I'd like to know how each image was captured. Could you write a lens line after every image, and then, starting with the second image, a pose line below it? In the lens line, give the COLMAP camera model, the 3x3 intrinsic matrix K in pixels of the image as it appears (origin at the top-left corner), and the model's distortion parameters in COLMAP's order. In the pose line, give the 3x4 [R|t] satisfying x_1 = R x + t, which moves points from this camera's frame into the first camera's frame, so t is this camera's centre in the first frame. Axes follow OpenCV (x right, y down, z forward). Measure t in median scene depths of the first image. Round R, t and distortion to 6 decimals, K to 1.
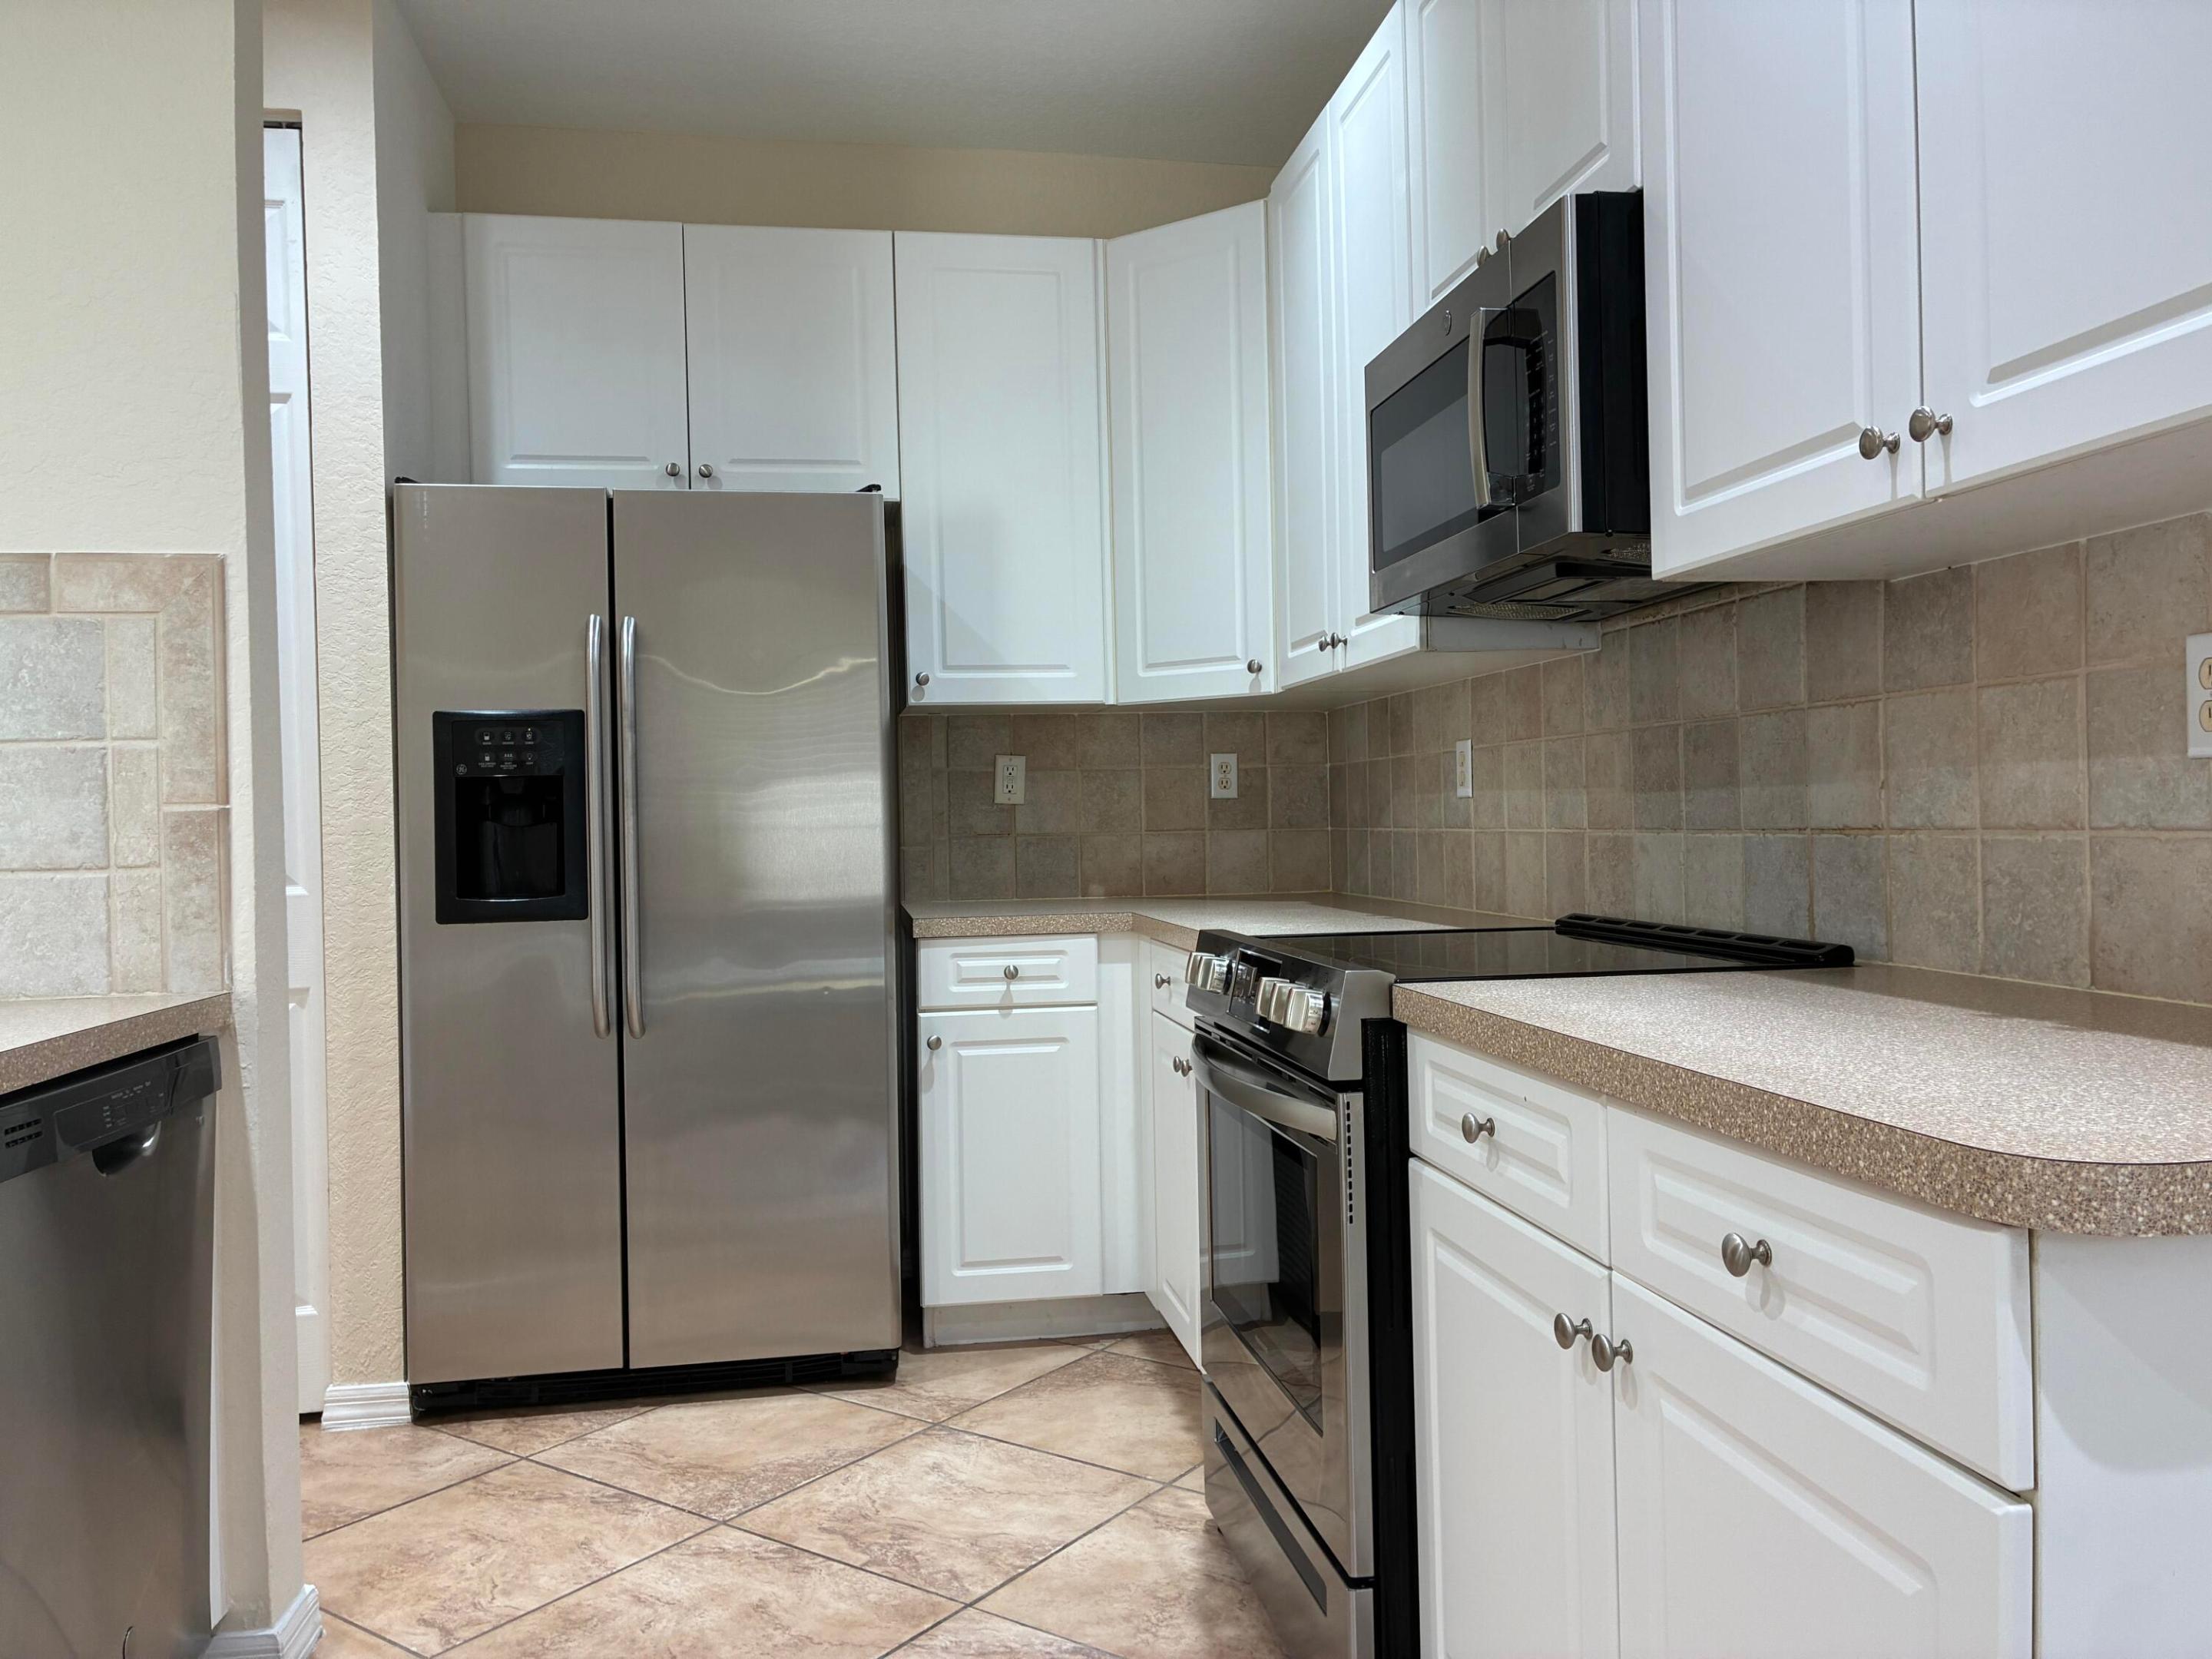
lens RADIAL K [[1669.3, 0, 1115.6], [0, 1669.3, 823.0], [0, 0, 1]] dist [0.075494, -0.113417]
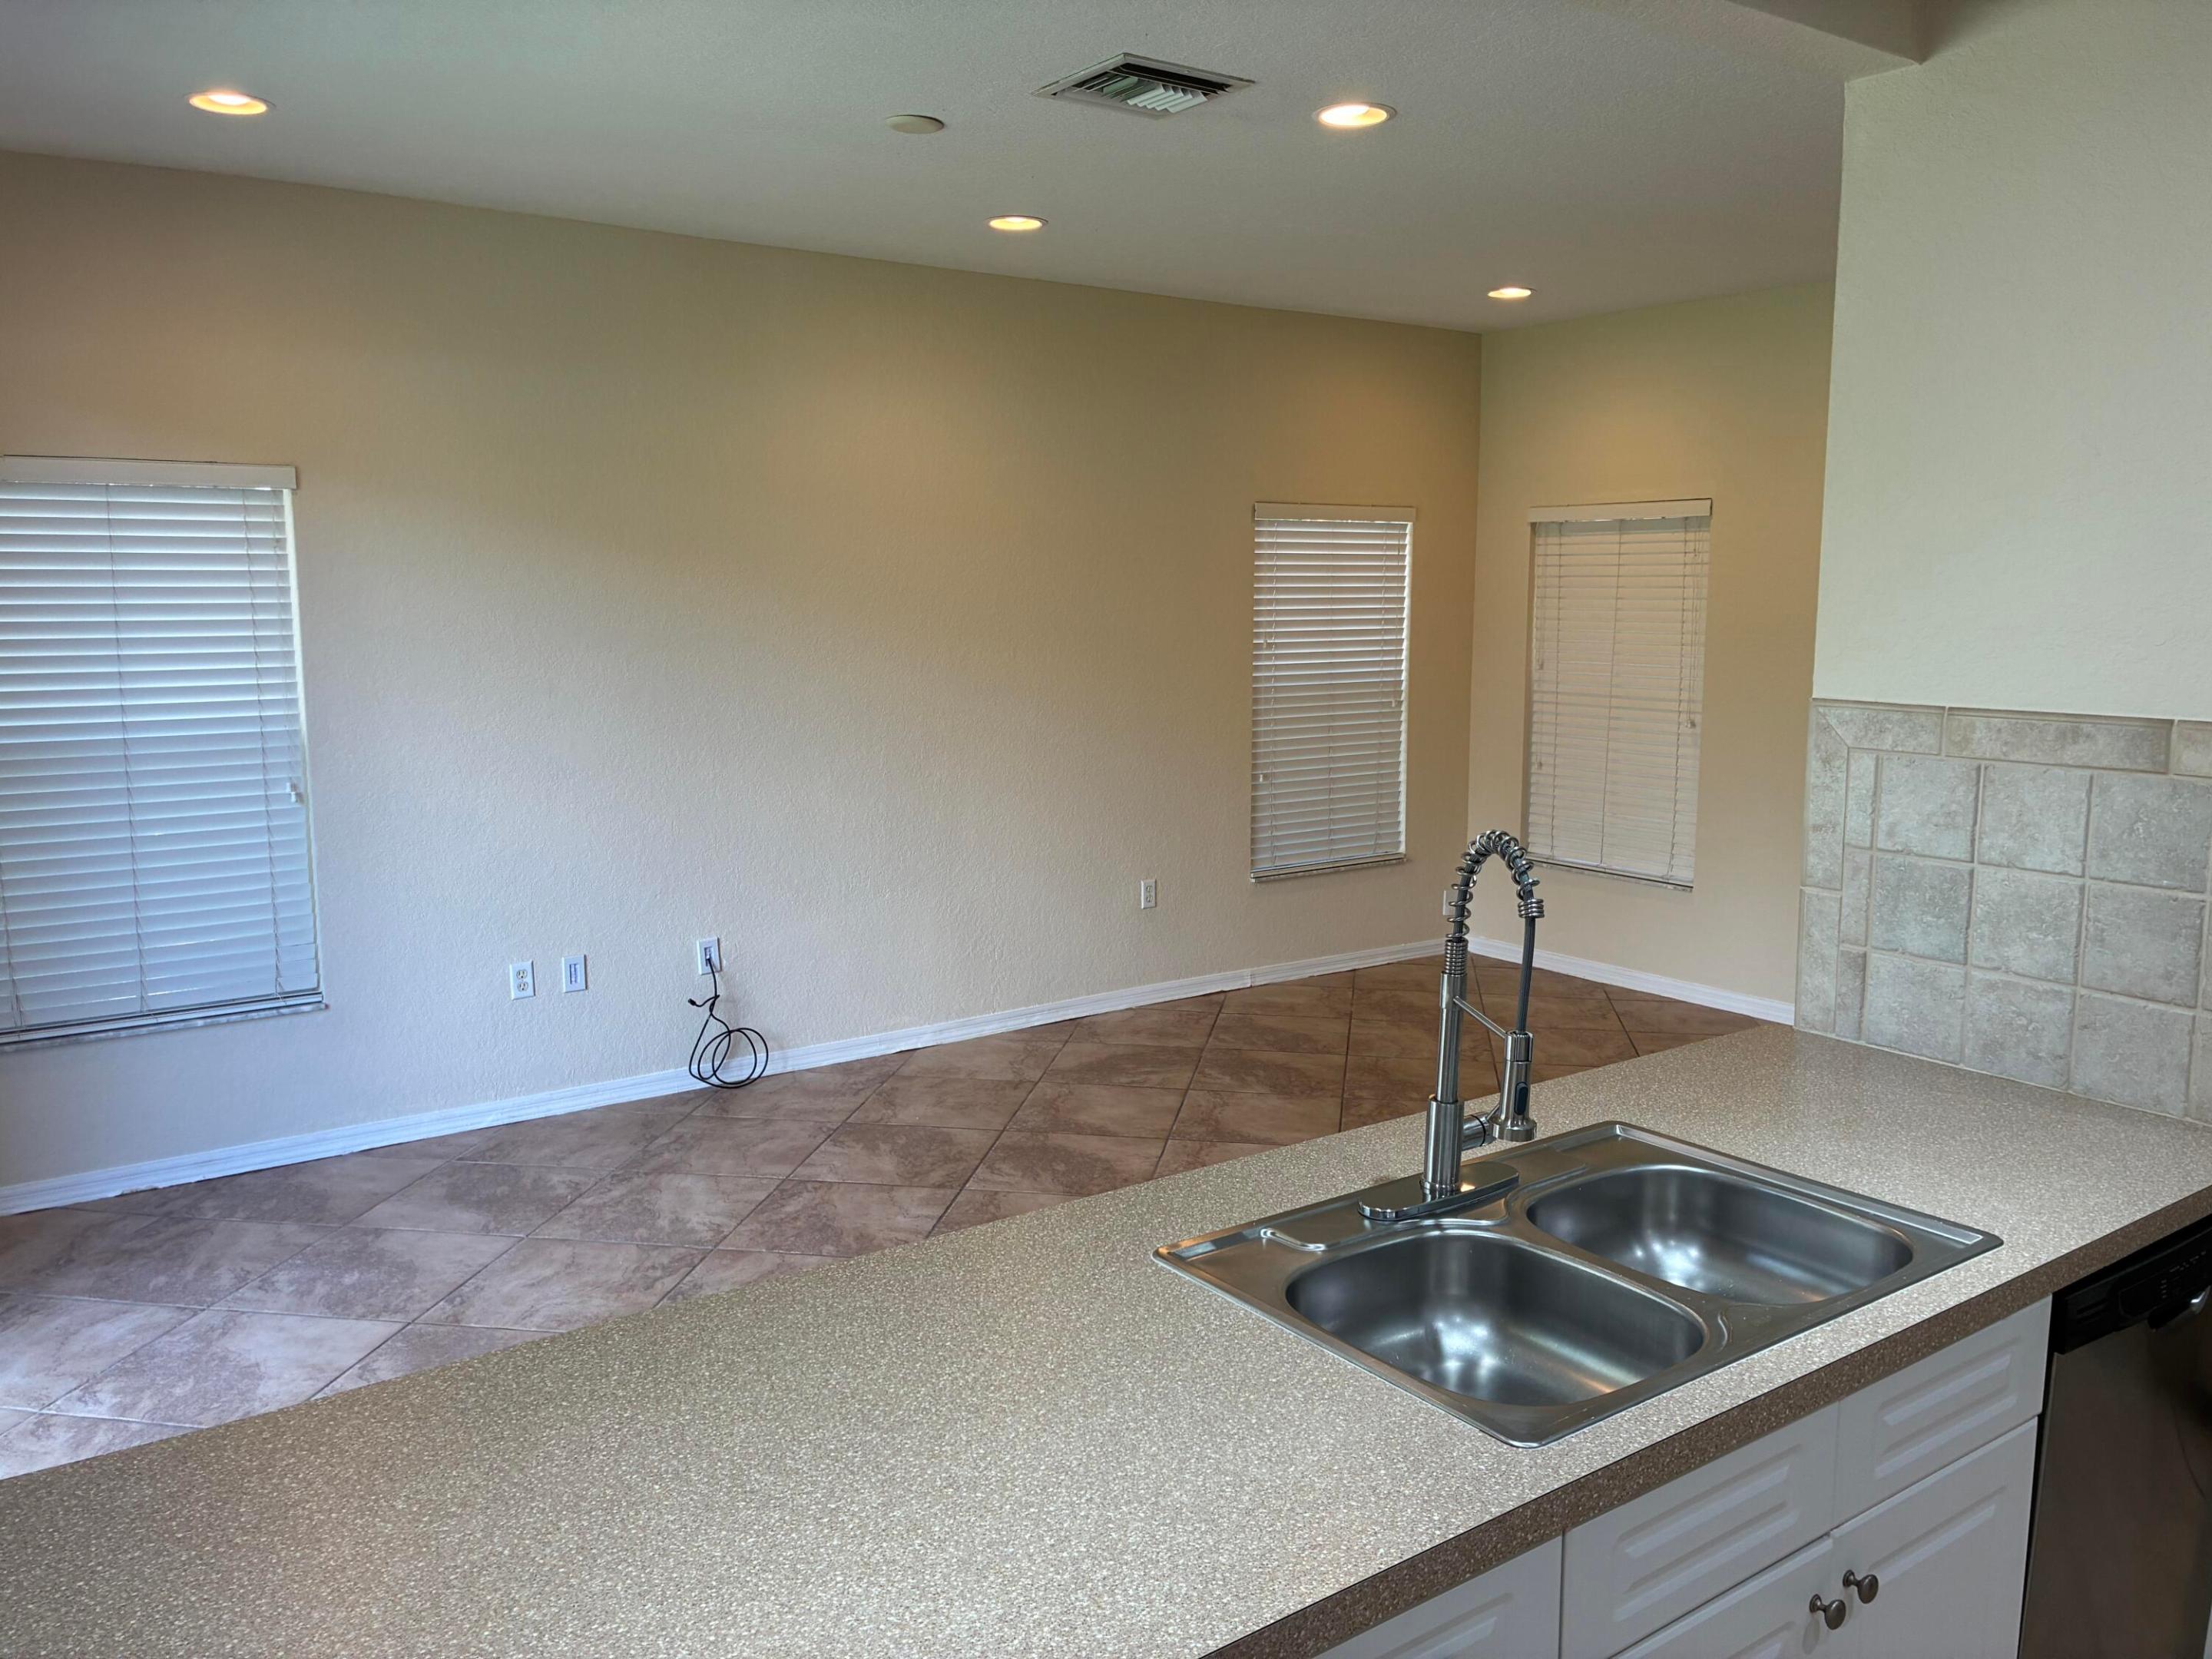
lens RADIAL K [[1669.3, 0, 1115.6], [0, 1669.3, 823.0], [0, 0, 1]] dist [0.075494, -0.113417]
pose [[0.439132, 0.145097, -0.886628, 0.055832], [-0.008803, 0.987520, 0.157248, -0.261088], [0.898379, -0.061248, 0.434929, -0.107931]]
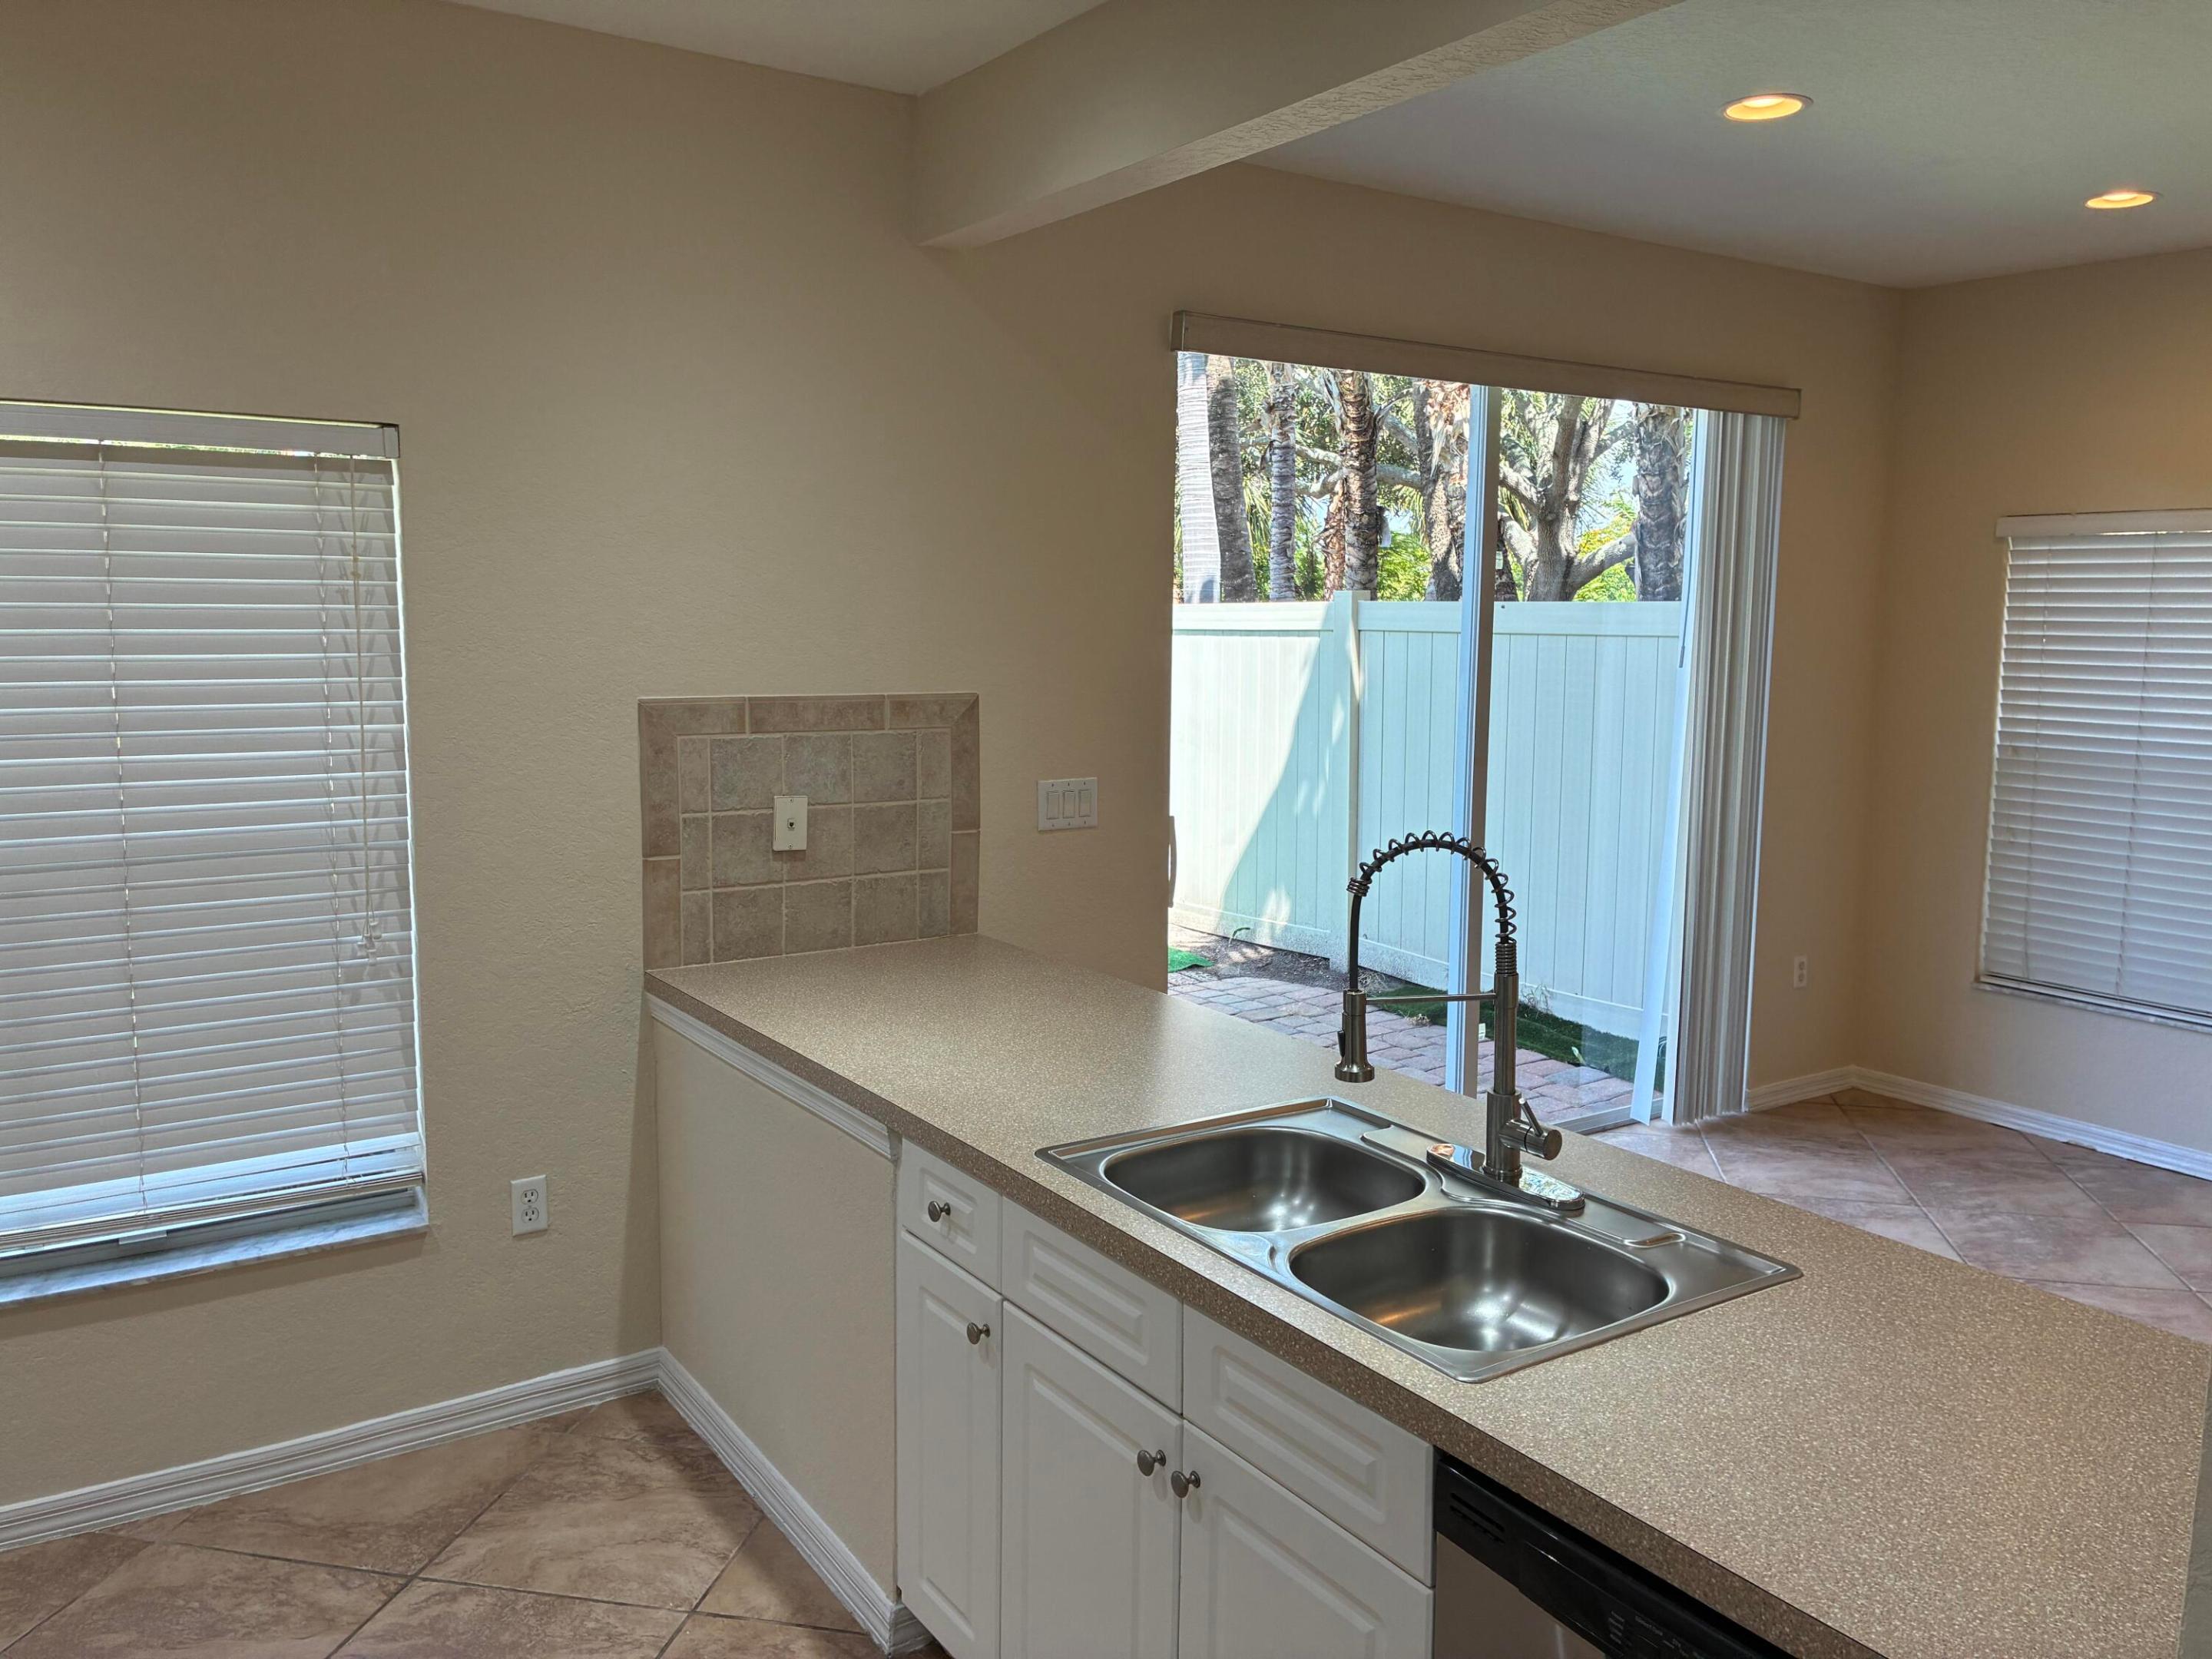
lens RADIAL K [[1669.3, 0, 1115.6], [0, 1669.3, 823.0], [0, 0, 1]] dist [0.075494, -0.113417]
pose [[-0.910588, 0.060551, -0.408855, -0.061187], [0.005188, 0.990807, 0.135183, -0.259444], [0.413282, 0.120975, -0.902532, 1.298494]]
